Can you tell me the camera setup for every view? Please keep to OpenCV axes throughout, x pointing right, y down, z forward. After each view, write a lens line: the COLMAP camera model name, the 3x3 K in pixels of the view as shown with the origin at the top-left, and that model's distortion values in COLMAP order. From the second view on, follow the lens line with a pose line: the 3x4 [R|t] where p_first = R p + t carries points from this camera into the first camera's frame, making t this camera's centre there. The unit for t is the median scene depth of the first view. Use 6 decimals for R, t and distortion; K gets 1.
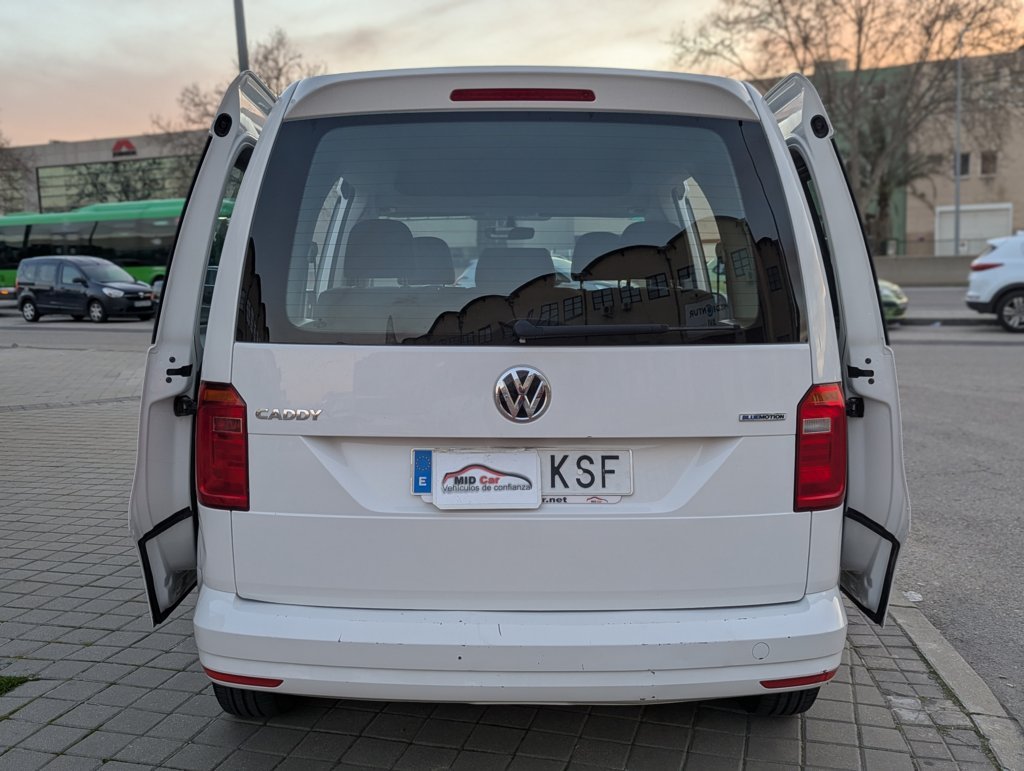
lens RADIAL K [[1114.7, 0, 505.7], [0, 1114.7, 380.0], [0, 0, 1]] dist [0.100241, -0.154823]
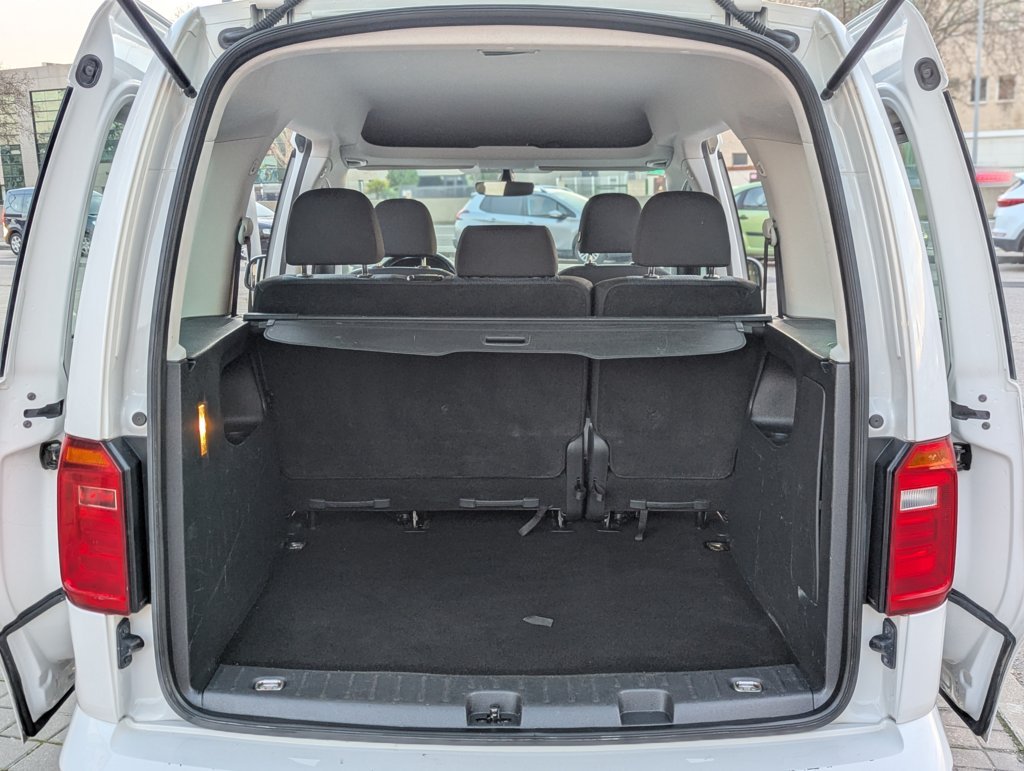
lens RADIAL K [[1114.7, 0, 505.7], [0, 1114.7, 380.0], [0, 0, 1]] dist [0.100241, -0.154823]
pose [[0.999989, 0.002282, -0.004154, 0.008947], [-0.002010, 0.997926, 0.064345, -0.047012], [0.004292, -0.064336, 0.997919, 0.165420]]
